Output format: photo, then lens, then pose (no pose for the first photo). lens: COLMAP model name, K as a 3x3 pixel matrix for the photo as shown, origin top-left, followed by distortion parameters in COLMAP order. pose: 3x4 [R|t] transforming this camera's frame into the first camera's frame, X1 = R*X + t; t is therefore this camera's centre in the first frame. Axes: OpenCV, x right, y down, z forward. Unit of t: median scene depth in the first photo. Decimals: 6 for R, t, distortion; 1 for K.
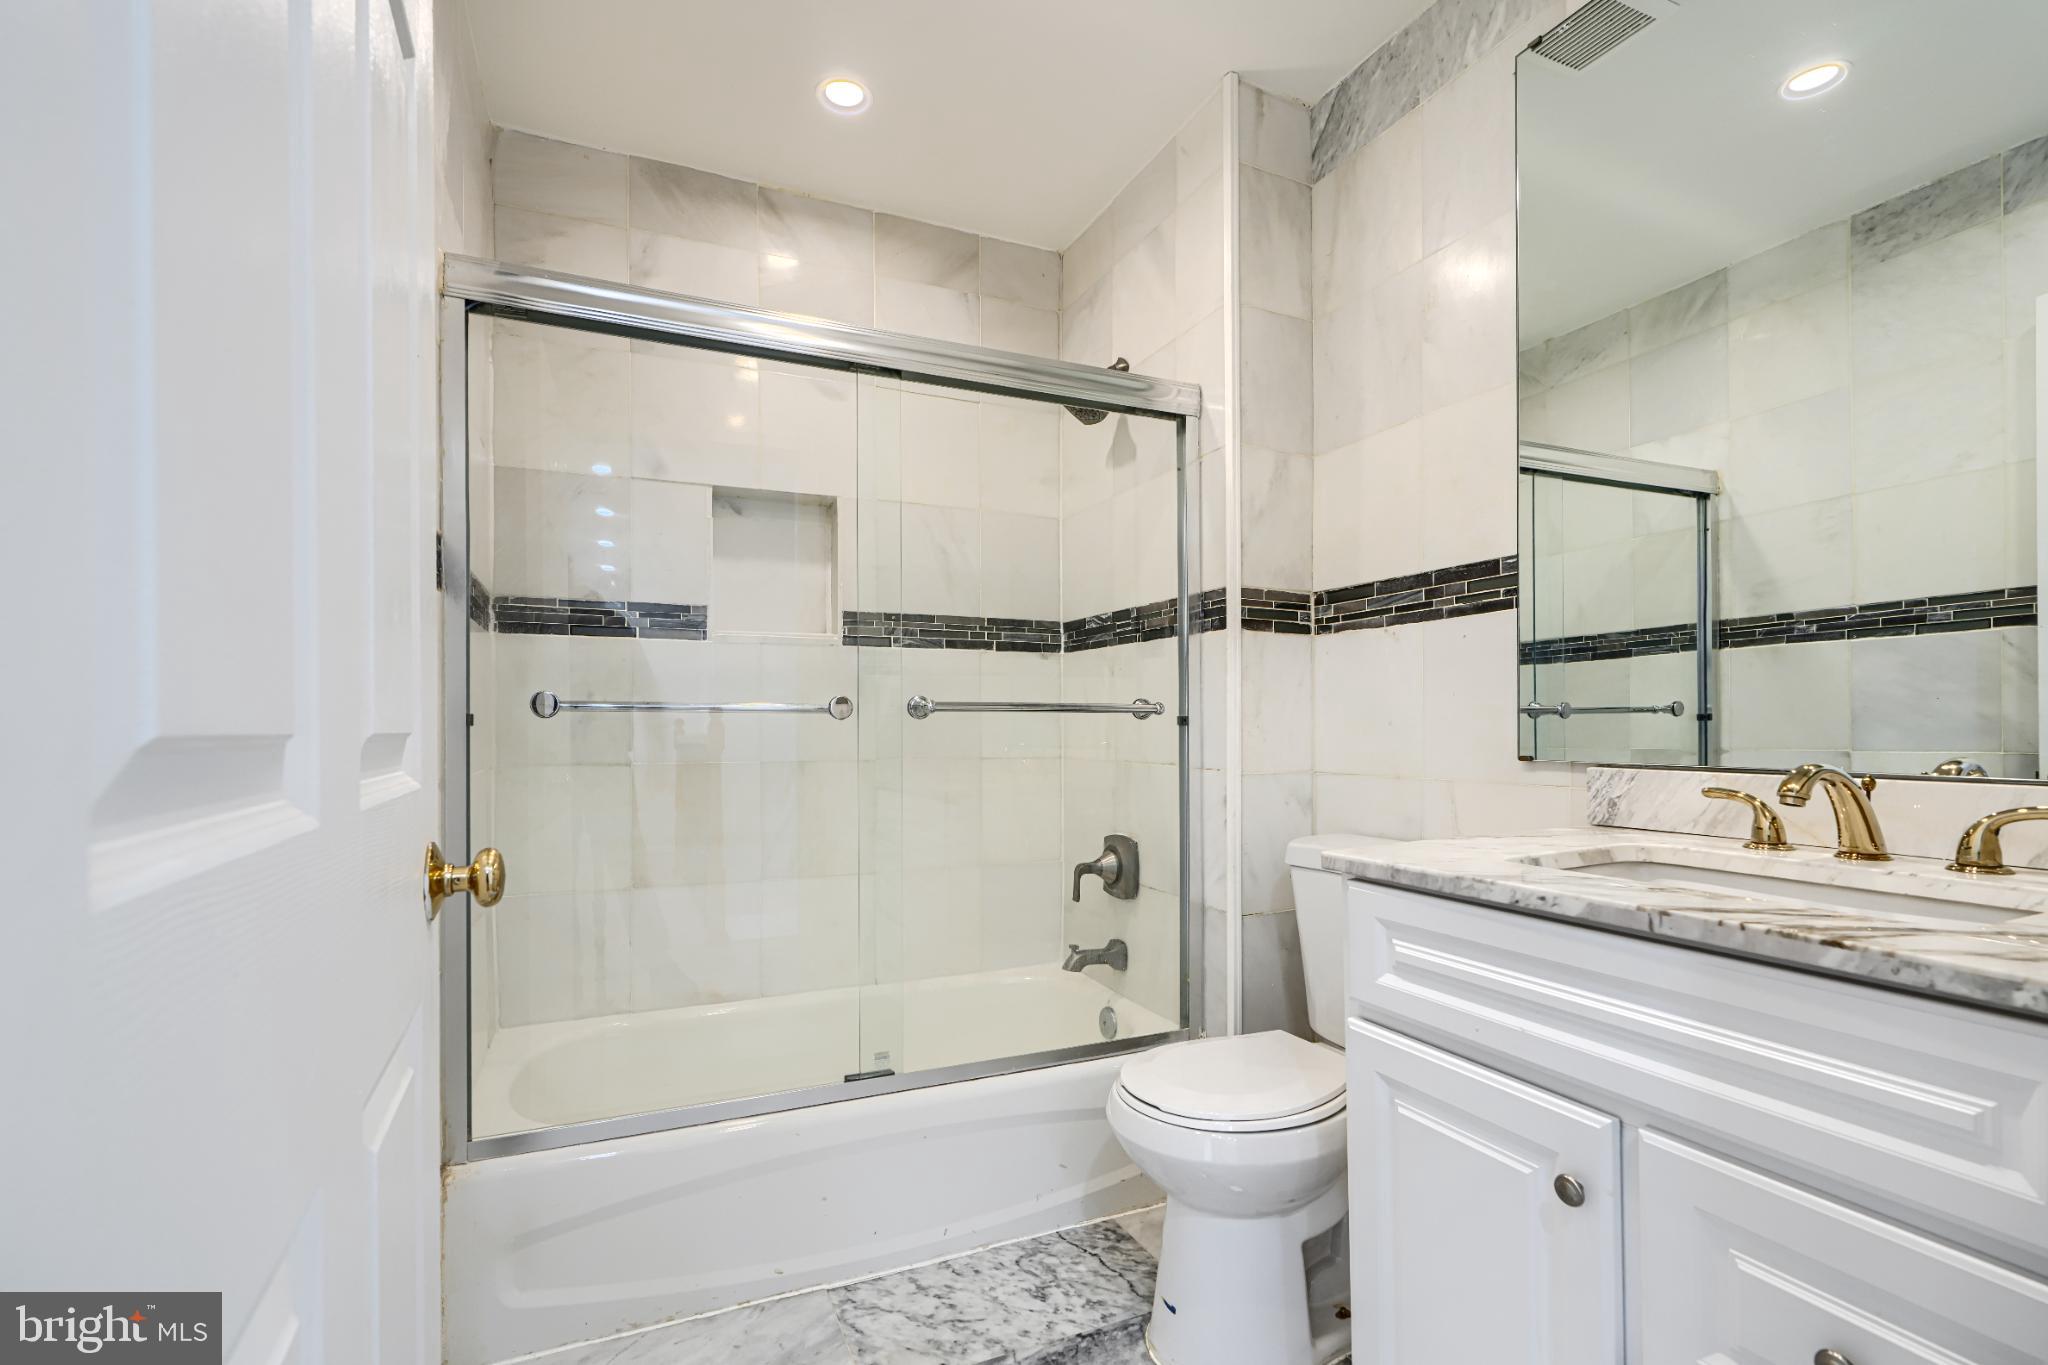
lens RADIAL K [[932.0, 0, 1028.4], [0, 932.0, 708.6], [0, 0, 1]] dist [0.003204, 0.000646]
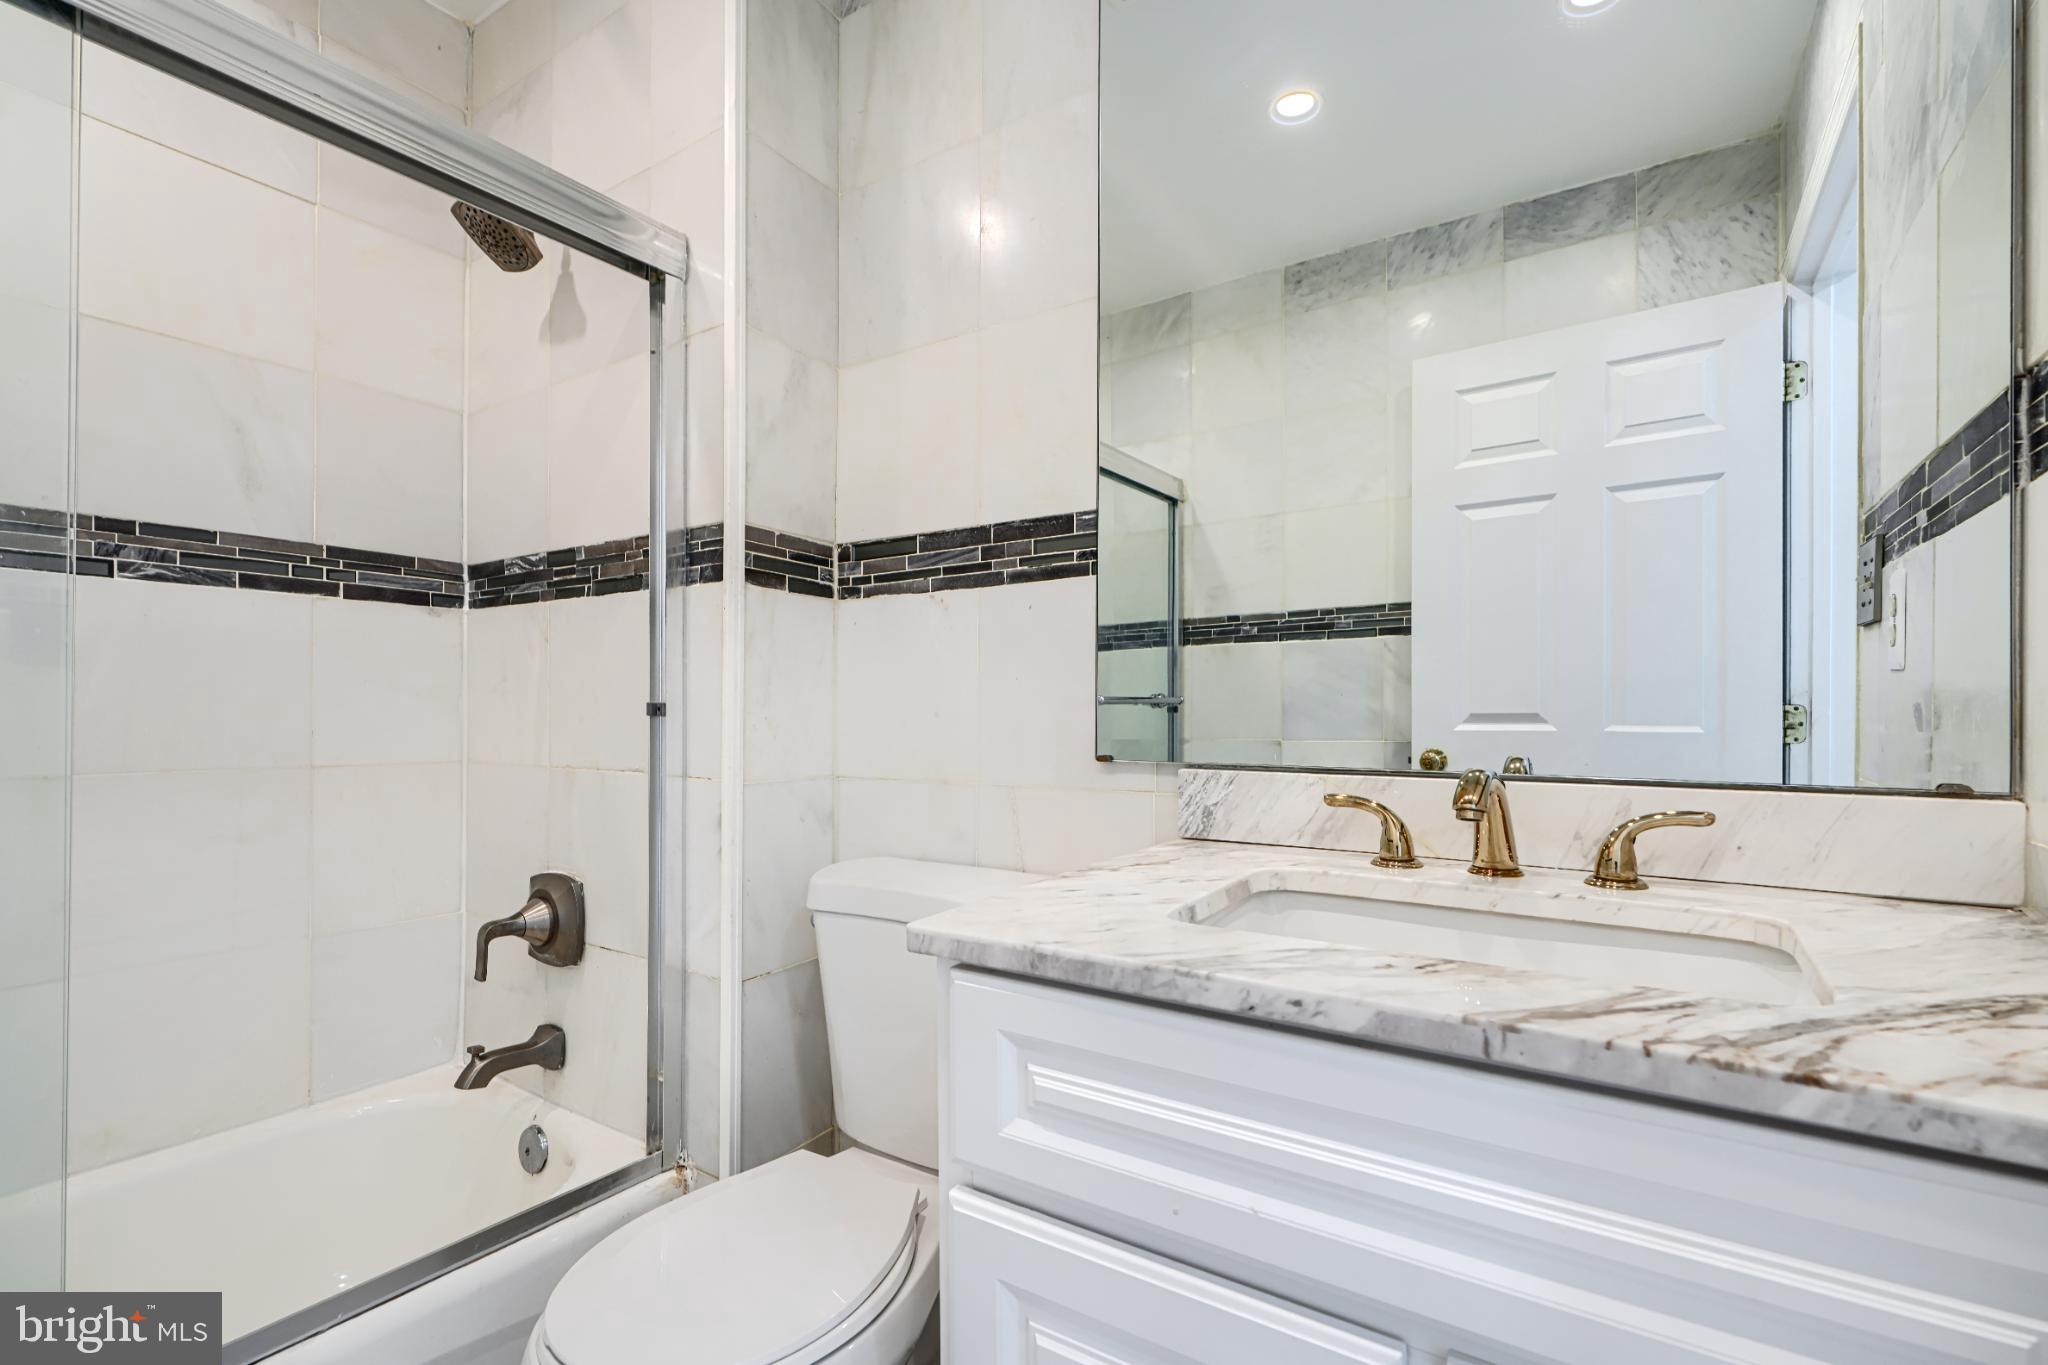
lens RADIAL K [[932.0, 0, 1028.4], [0, 932.0, 708.6], [0, 0, 1]] dist [0.003204, 0.000646]
pose [[0.848825, 0.007550, 0.528619, 0.033177], [-0.014023, 0.999868, 0.008237, 0.002756], [-0.528487, -0.014404, 0.848819, 0.261236]]
